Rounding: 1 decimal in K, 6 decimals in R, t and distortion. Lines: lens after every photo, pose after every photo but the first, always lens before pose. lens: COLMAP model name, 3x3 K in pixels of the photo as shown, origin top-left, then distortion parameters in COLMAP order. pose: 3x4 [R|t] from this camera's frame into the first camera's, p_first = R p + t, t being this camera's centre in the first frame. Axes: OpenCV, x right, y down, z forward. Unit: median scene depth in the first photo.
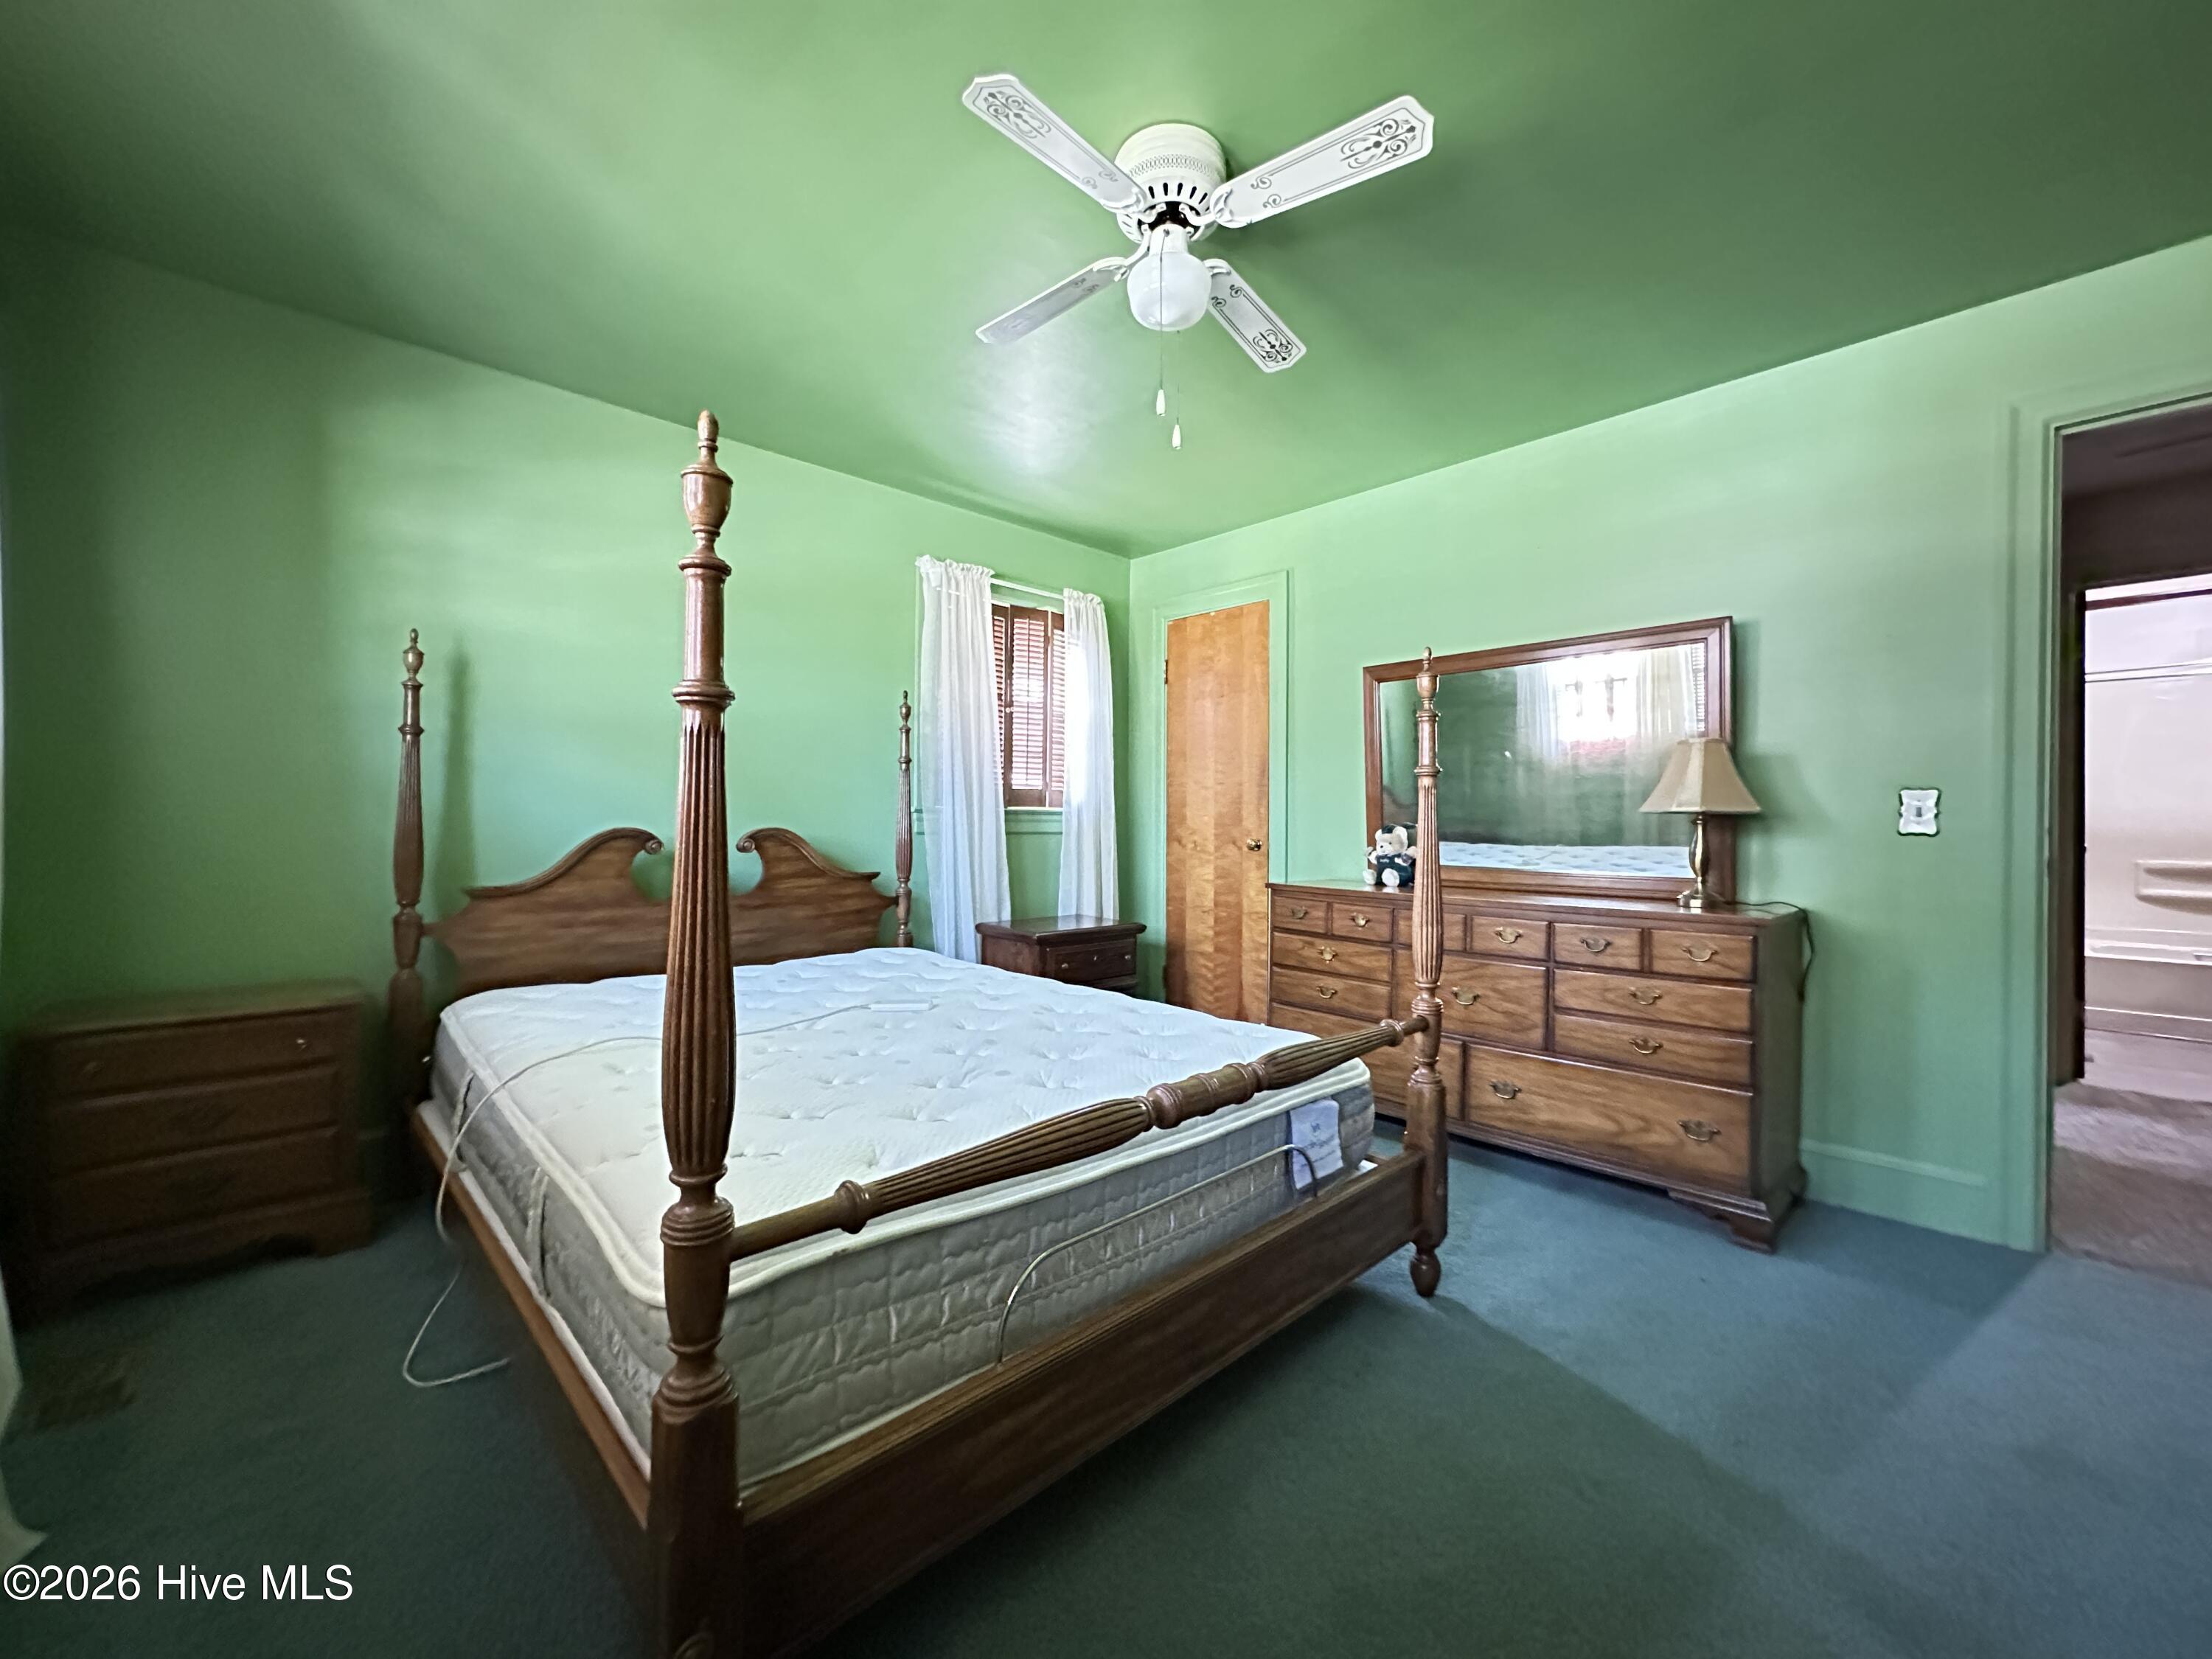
lens RADIAL K [[891.3, 0, 1107.3], [0, 891.3, 827.9], [0, 0, 1]] dist [-0.003349, 0.000080]
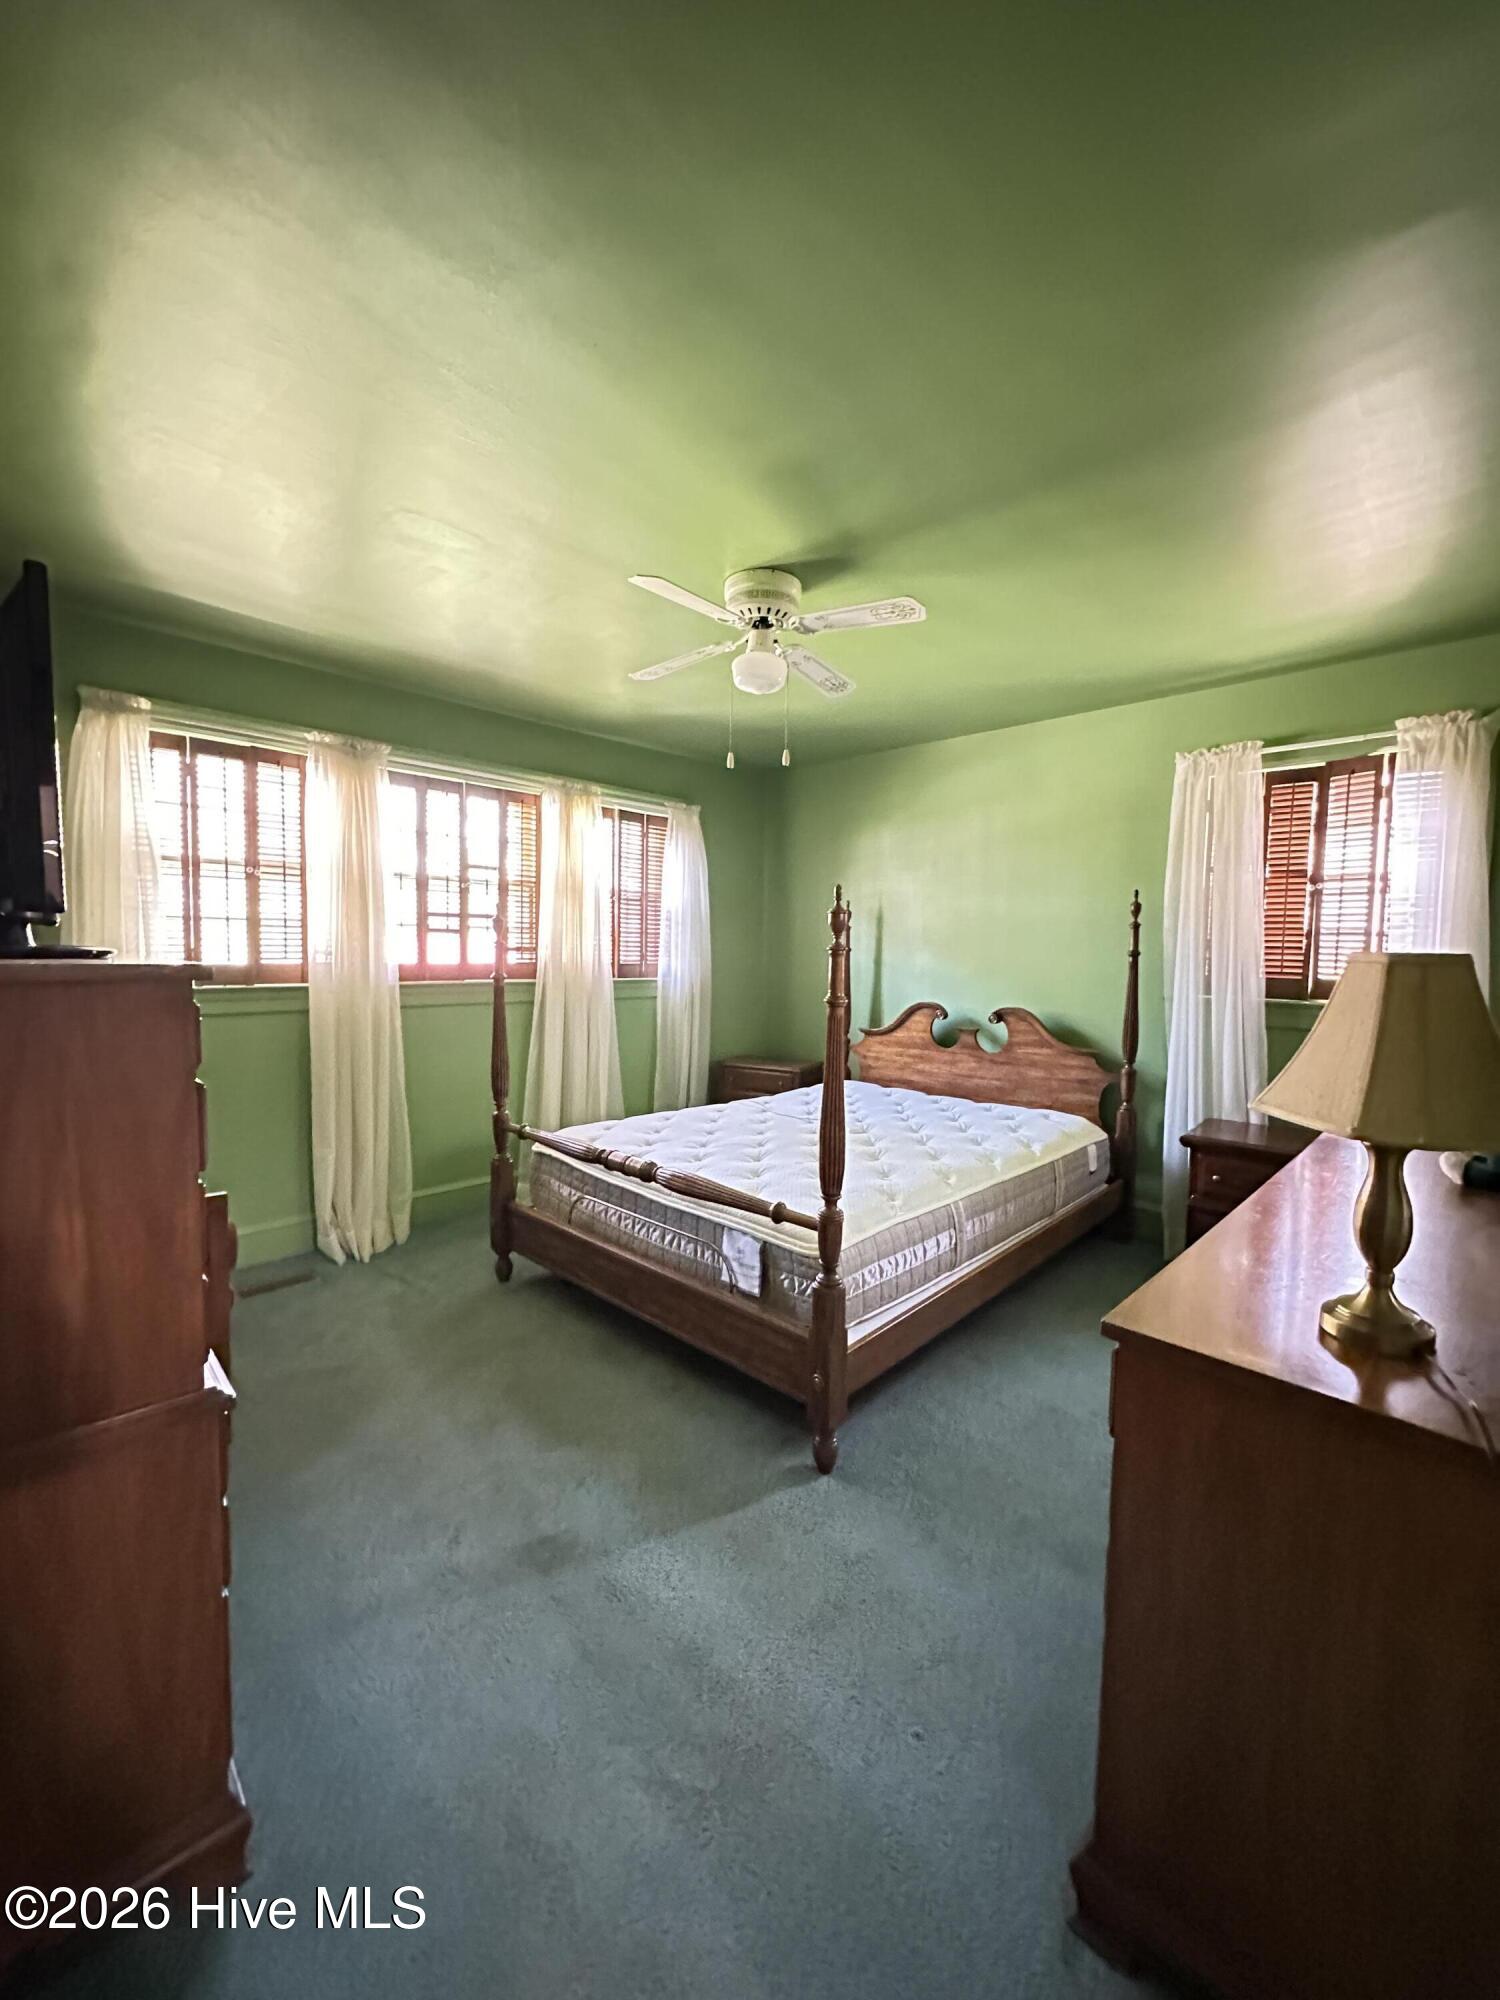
lens RADIAL K [[805.9, 0, 751.2], [0, 805.9, 992.5], [0, 0, 1]] dist [-0.003349, 0.000080]
pose [[0.037478, 0.048917, -0.998099, 0.815228], [-0.014110, 0.998728, 0.048418, -0.074191], [0.999198, 0.012269, 0.038120, 0.528113]]
